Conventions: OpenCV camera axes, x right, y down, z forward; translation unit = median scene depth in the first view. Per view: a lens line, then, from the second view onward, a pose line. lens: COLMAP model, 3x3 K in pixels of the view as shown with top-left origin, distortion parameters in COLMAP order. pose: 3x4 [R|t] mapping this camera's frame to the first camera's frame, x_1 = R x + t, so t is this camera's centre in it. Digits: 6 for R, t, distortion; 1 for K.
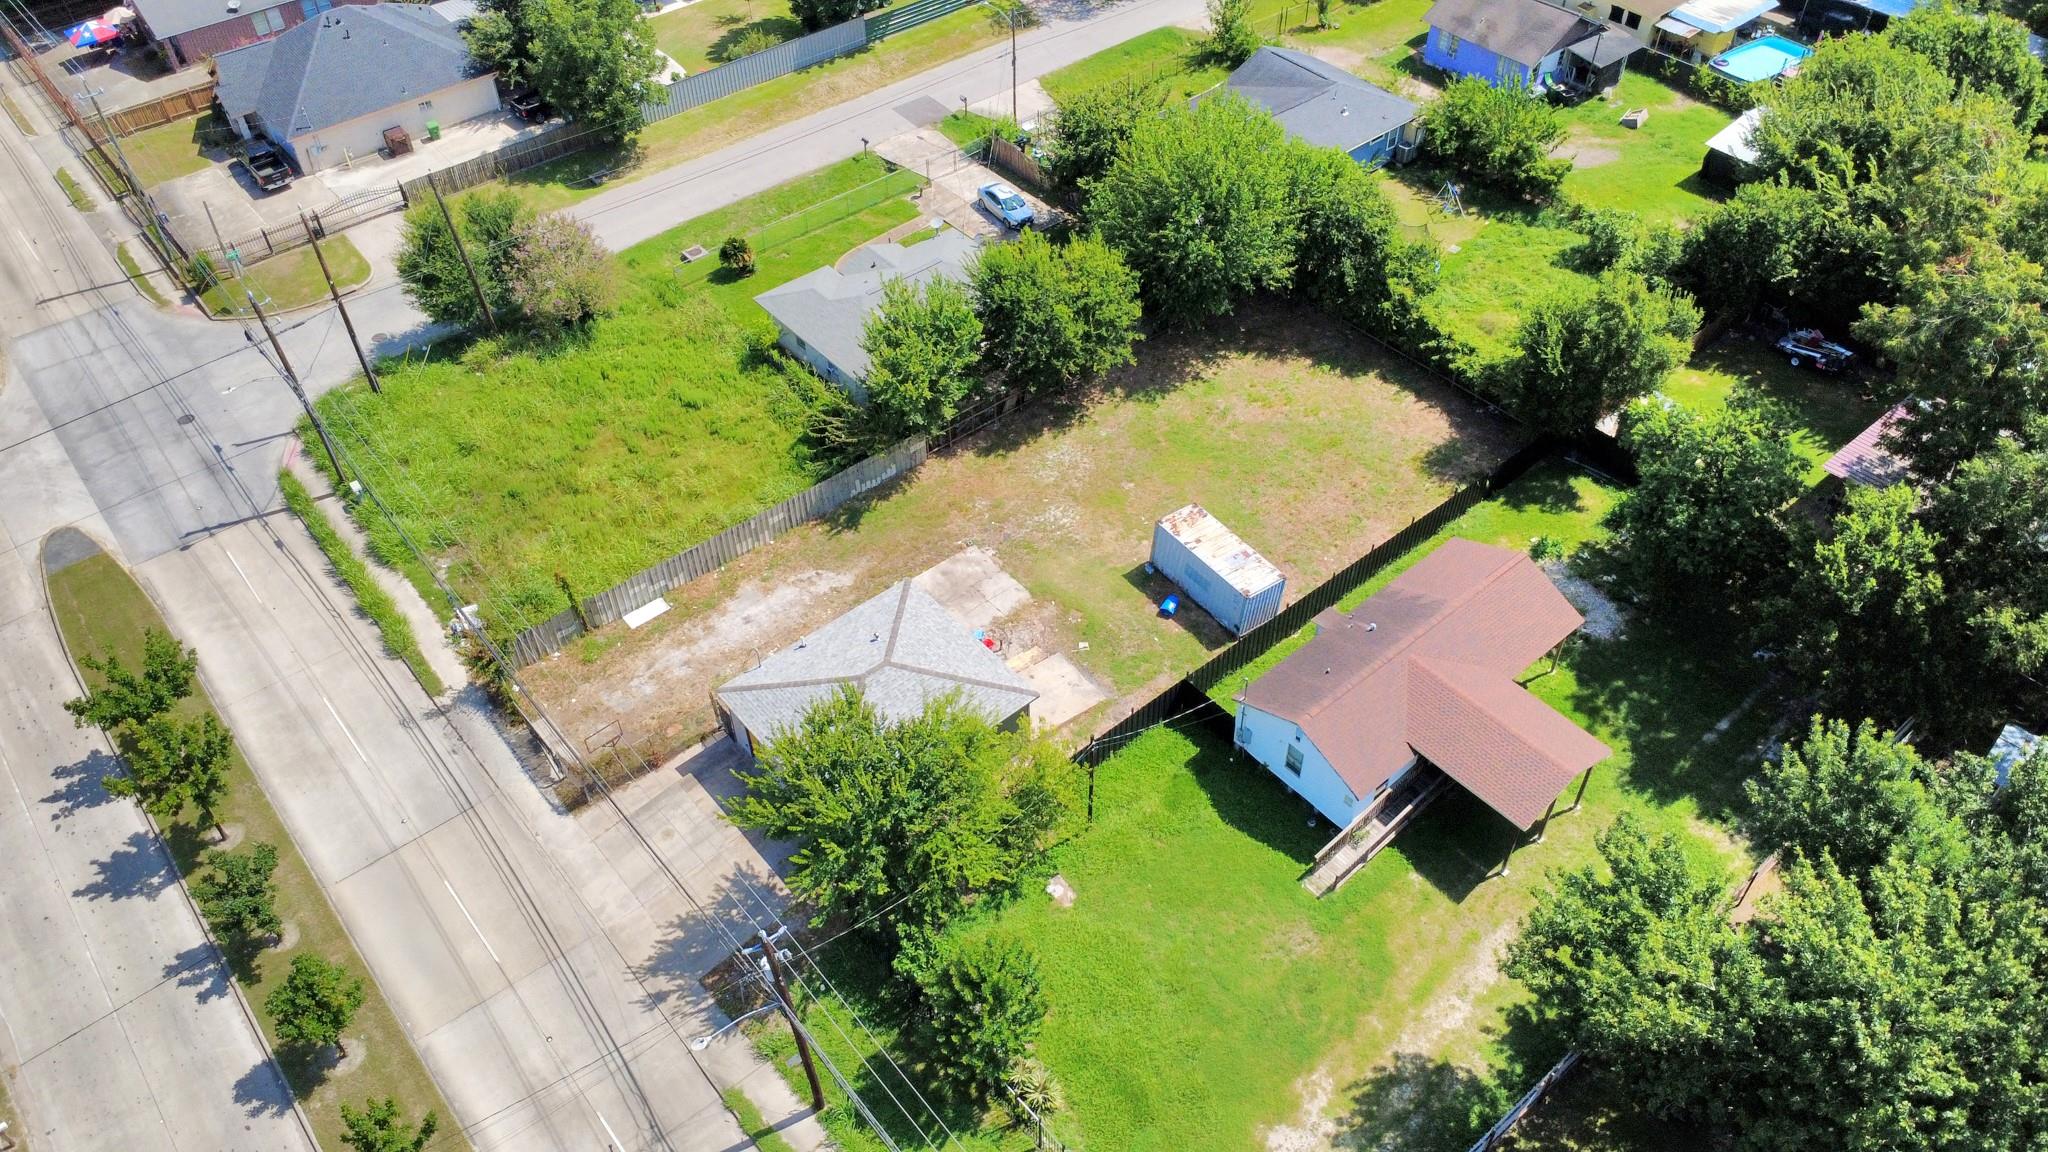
lens RADIAL K [[1496.8, 0, 1024.9], [0, 1496.8, 571.8], [0, 0, 1]] dist [0.002933, -0.001081]
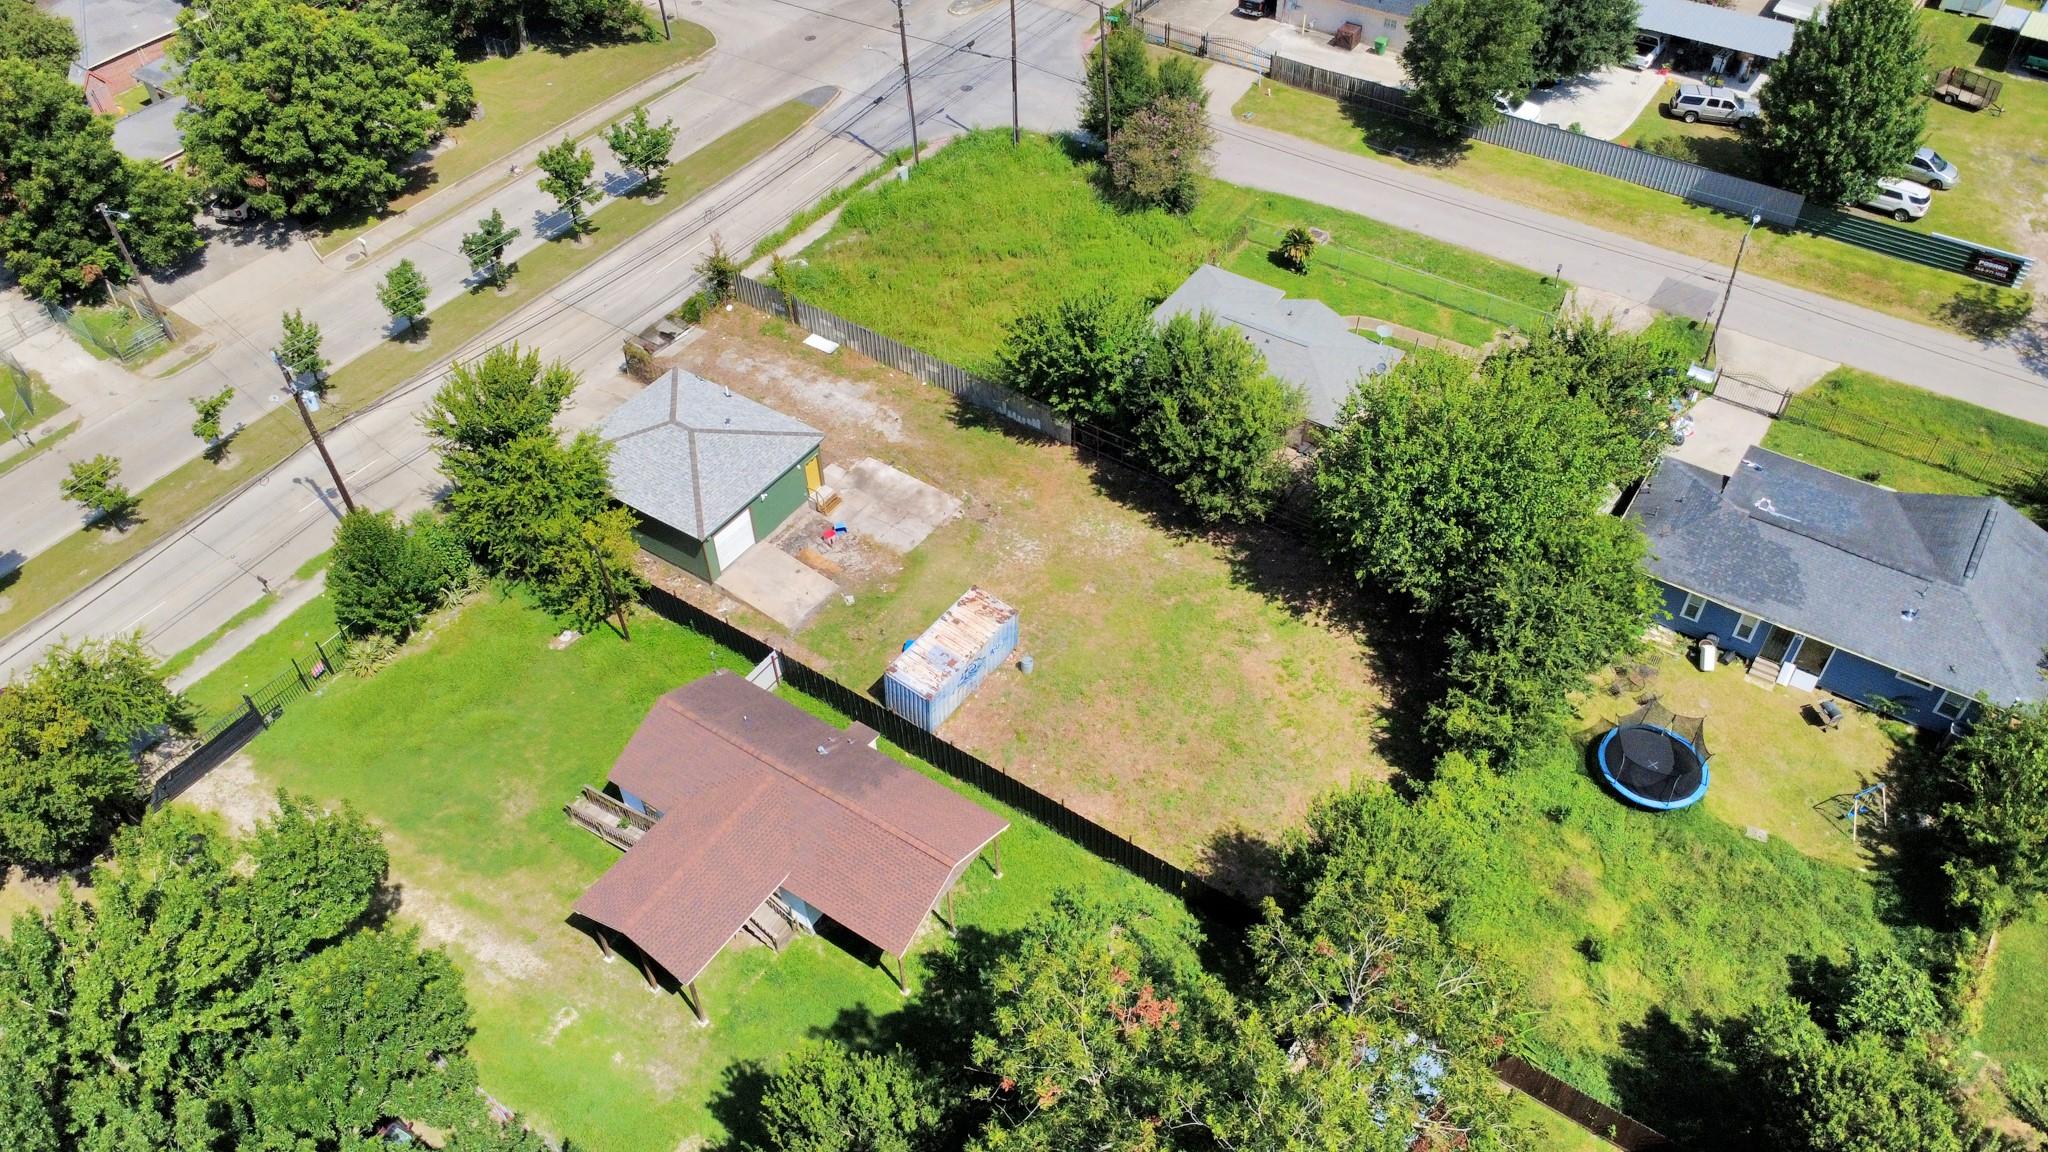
lens RADIAL K [[1496.8, 0, 1024.9], [0, 1496.8, 571.8], [0, 0, 1]] dist [0.002933, -0.001081]
pose [[0.269822, 0.683592, -0.678158, 0.634713], [-0.663919, 0.642179, 0.383168, -0.366915], [0.697429, 0.346854, 0.627124, 0.360186]]
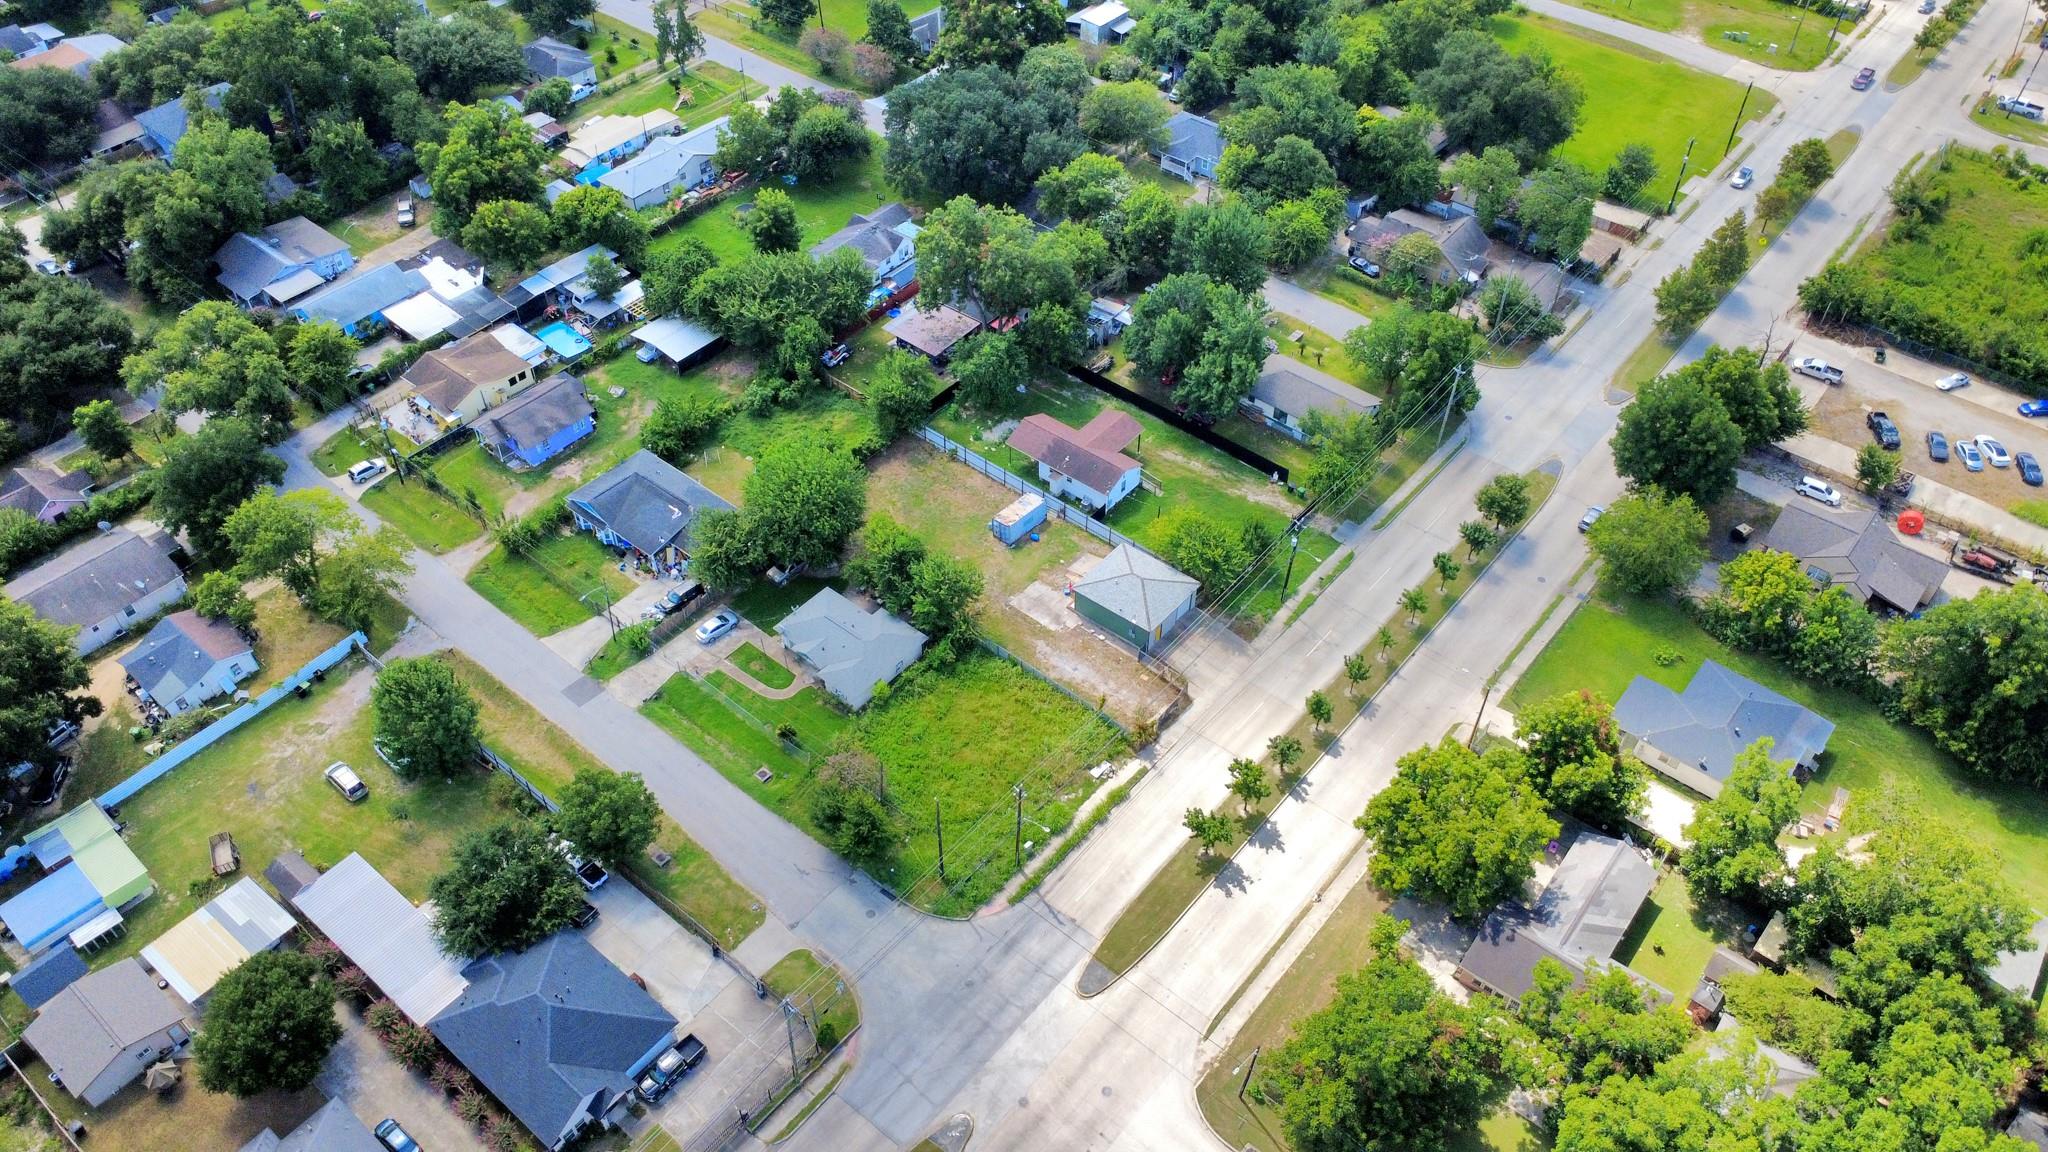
lens RADIAL K [[1496.8, 0, 1024.9], [0, 1496.8, 571.8], [0, 0, 1]] dist [0.002933, -0.001081]
pose [[-0.180971, -0.679282, 0.711214, -1.385649], [0.688617, 0.428792, 0.584760, -1.152833], [-0.702180, 0.595579, 0.390166, 0.101469]]
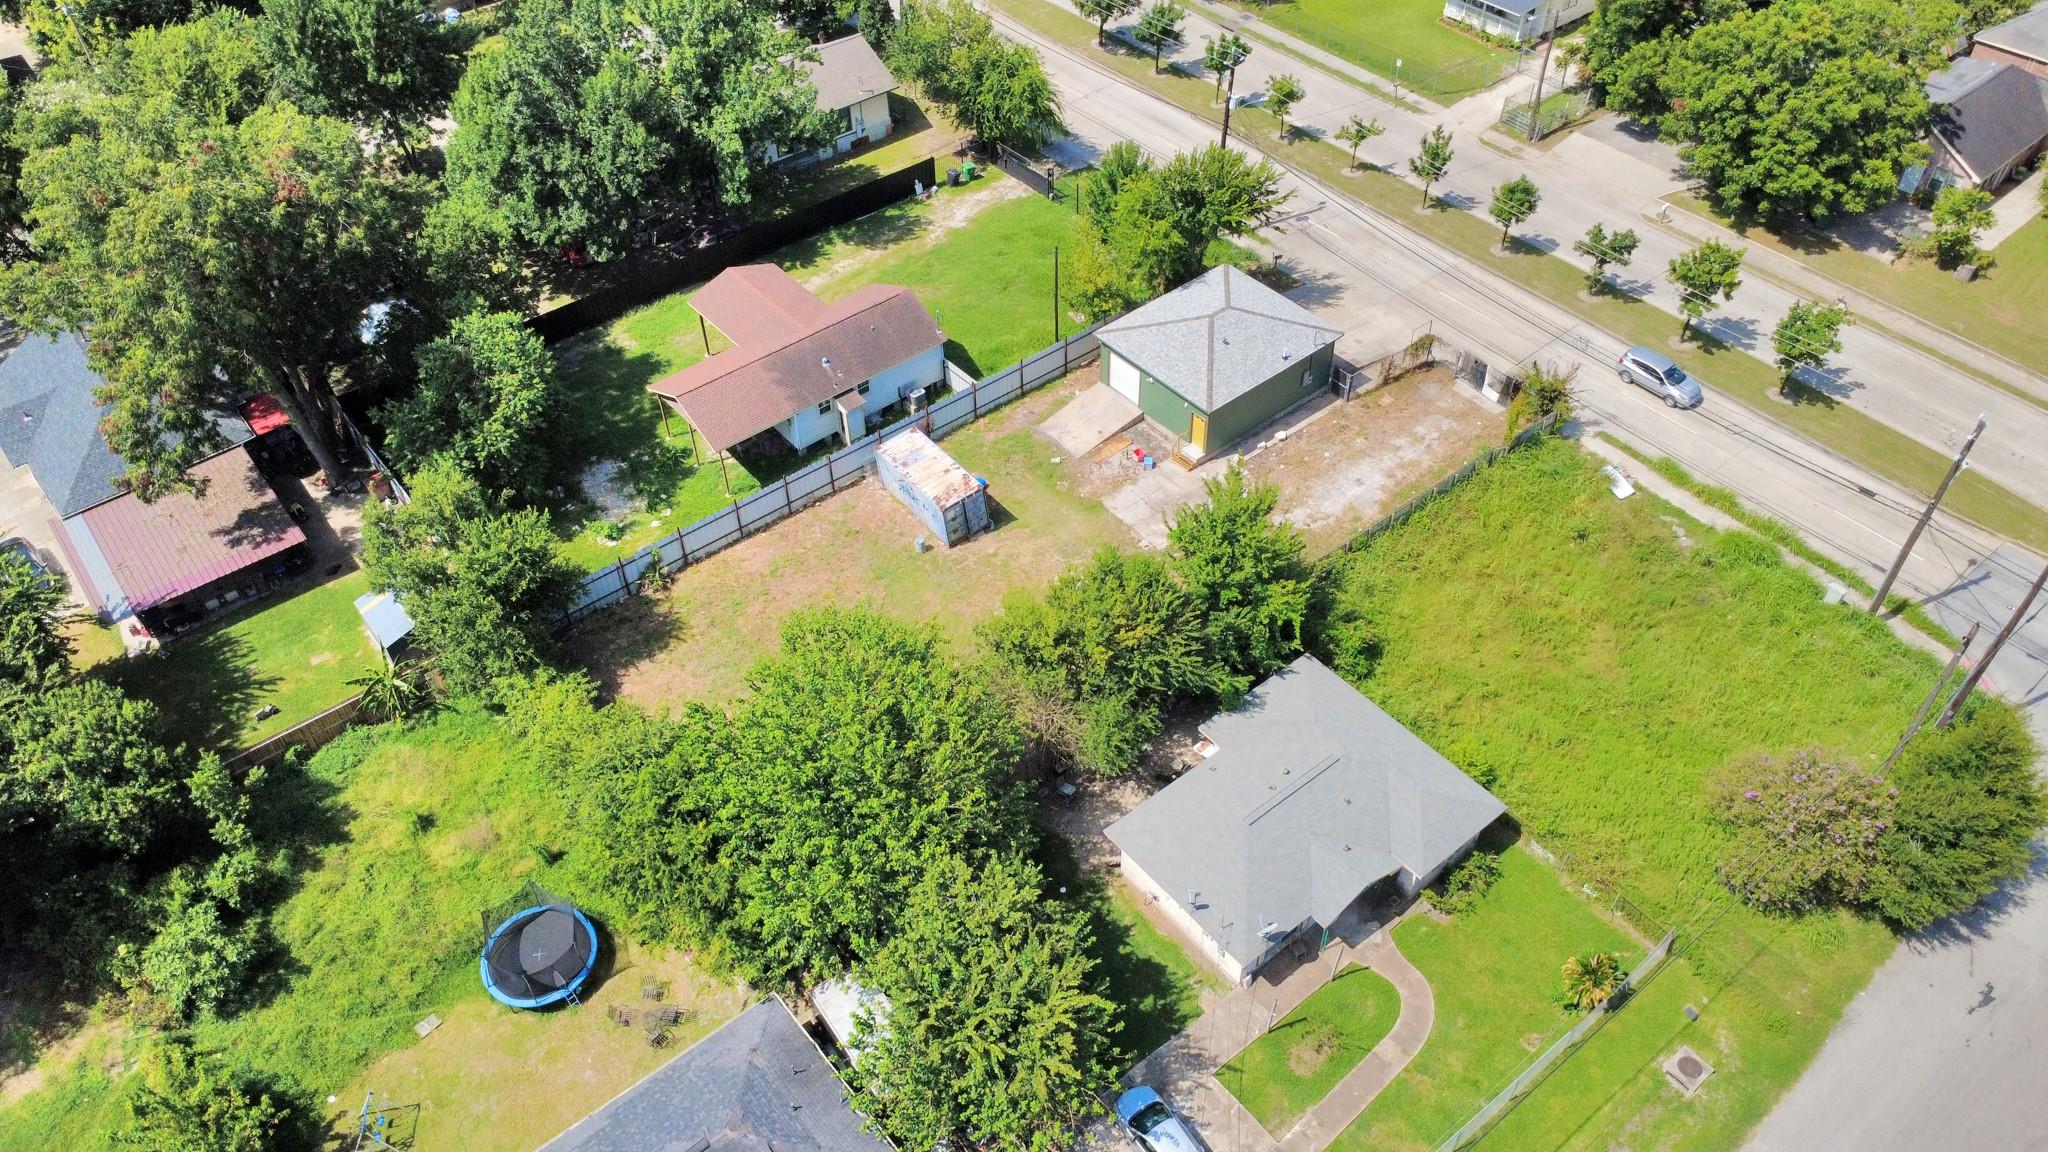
lens RADIAL K [[1496.8, 0, 1024.9], [0, 1496.8, 571.8], [0, 0, 1]] dist [0.002933, -0.001081]
pose [[-0.999281, 0.011413, 0.036169, 0.018618], [0.036332, 0.014406, 0.999236, -0.921825], [0.010883, 0.999831, -0.014810, 0.922593]]
